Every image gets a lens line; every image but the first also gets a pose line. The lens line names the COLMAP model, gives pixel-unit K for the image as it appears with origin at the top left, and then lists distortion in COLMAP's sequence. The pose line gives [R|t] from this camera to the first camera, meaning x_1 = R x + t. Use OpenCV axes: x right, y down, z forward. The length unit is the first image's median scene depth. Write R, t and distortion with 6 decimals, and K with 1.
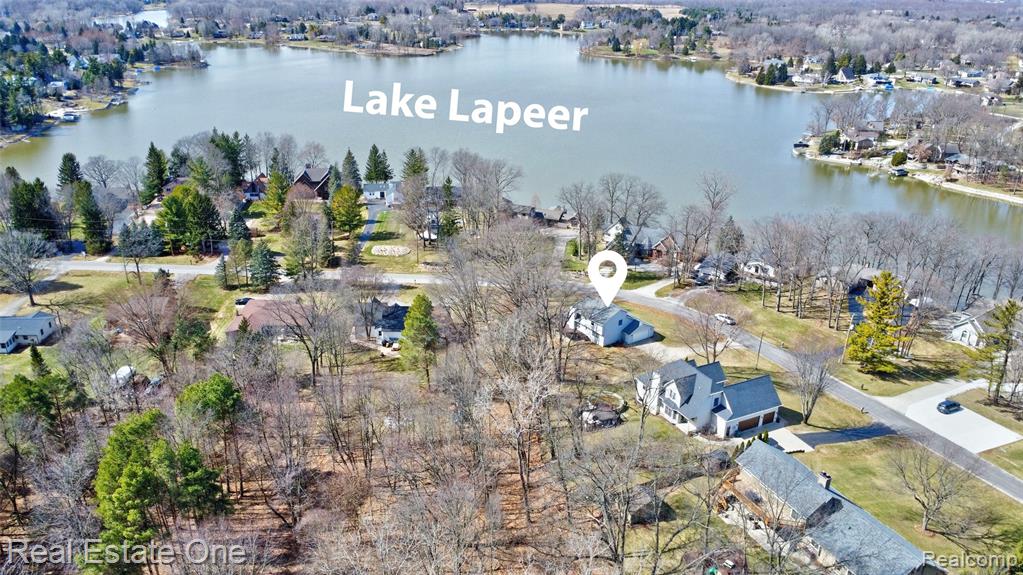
lens RADIAL K [[755.7, 0, 511.5], [0, 755.7, 287.5], [0, 0, 1]] dist [-0.028051, -0.001659]
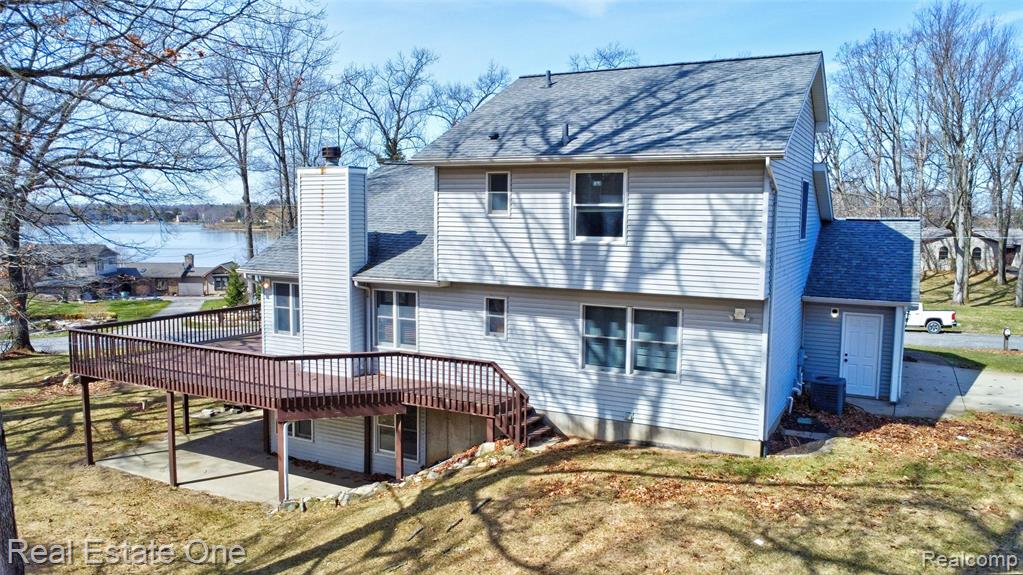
lens RADIAL K [[755.7, 0, 511.5], [0, 755.7, 287.5], [0, 0, 1]] dist [-0.028051, -0.001659]
pose [[0.888109, -0.042557, 0.457659, 0.022034], [0.166807, 0.957662, -0.234646, 0.029341], [-0.428297, 0.284732, 0.857607, 0.360559]]
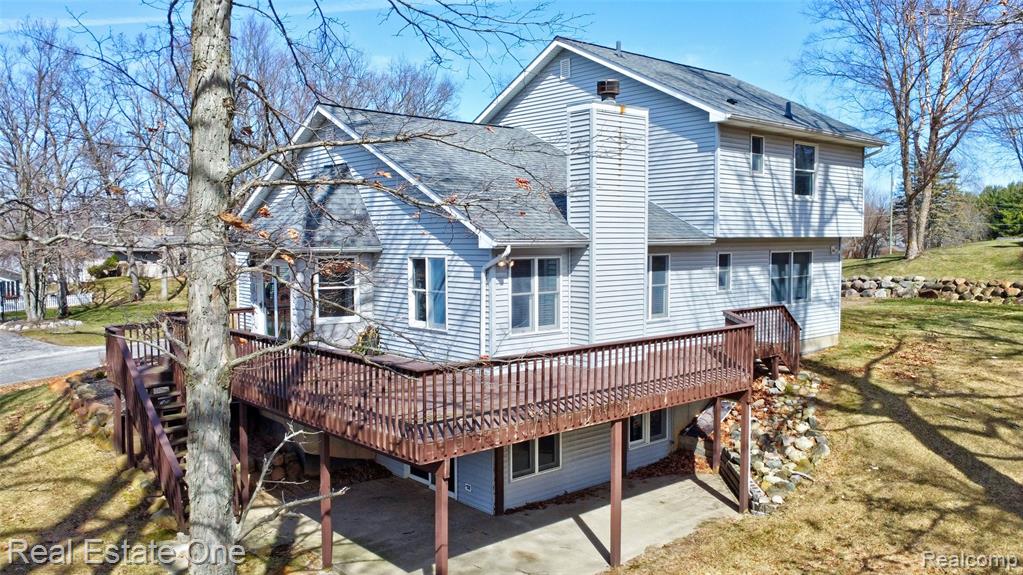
lens RADIAL K [[791.6, 0, 511.5], [0, 791.6, 287.5], [0, 0, 1]] dist [-0.001544, -0.064714]
pose [[-0.100640, -0.070075, 0.992452, -0.003109], [0.371643, 0.922663, 0.102834, 0.013391], [-0.922905, 0.379187, -0.066814, 0.409180]]
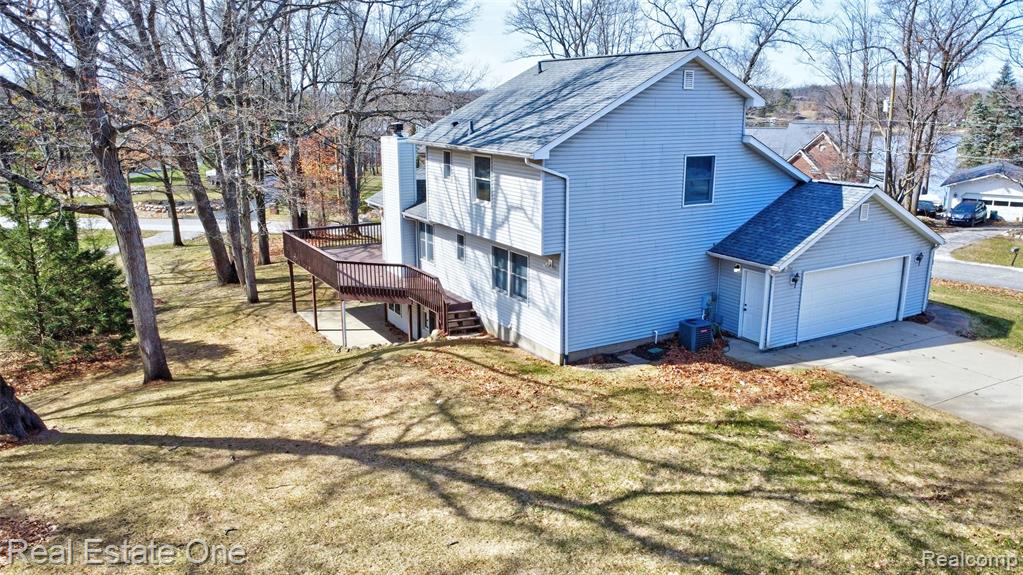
lens RADIAL K [[755.7, 0, 511.5], [0, 755.7, 287.5], [0, 0, 1]] dist [-0.028051, -0.001659]
pose [[0.996778, 0.012625, -0.079207, 0.047725], [-0.023815, 0.989584, -0.141974, 0.032585], [0.076590, 0.143403, 0.986696, 0.338787]]
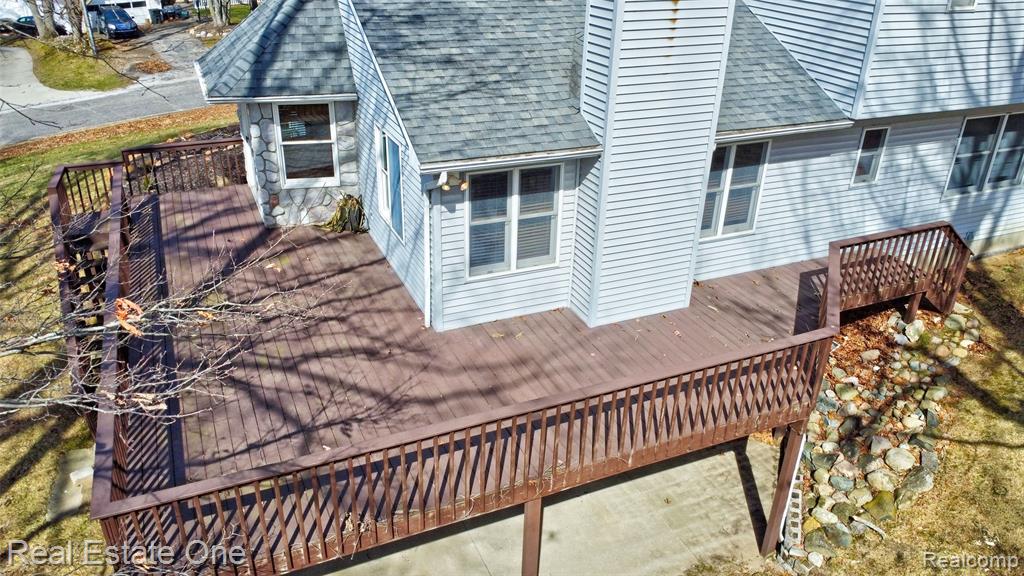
lens RADIAL K [[756.4, 0, 512.0], [0, 756.4, 288.0], [0, 0, 1]] dist [-0.028051, -0.001659]
pose [[0.197356, -0.449533, 0.871189, 0.010652], [0.342606, 0.864259, 0.368345, 0.011088], [-0.918516, 0.225780, 0.324580, 0.399265]]
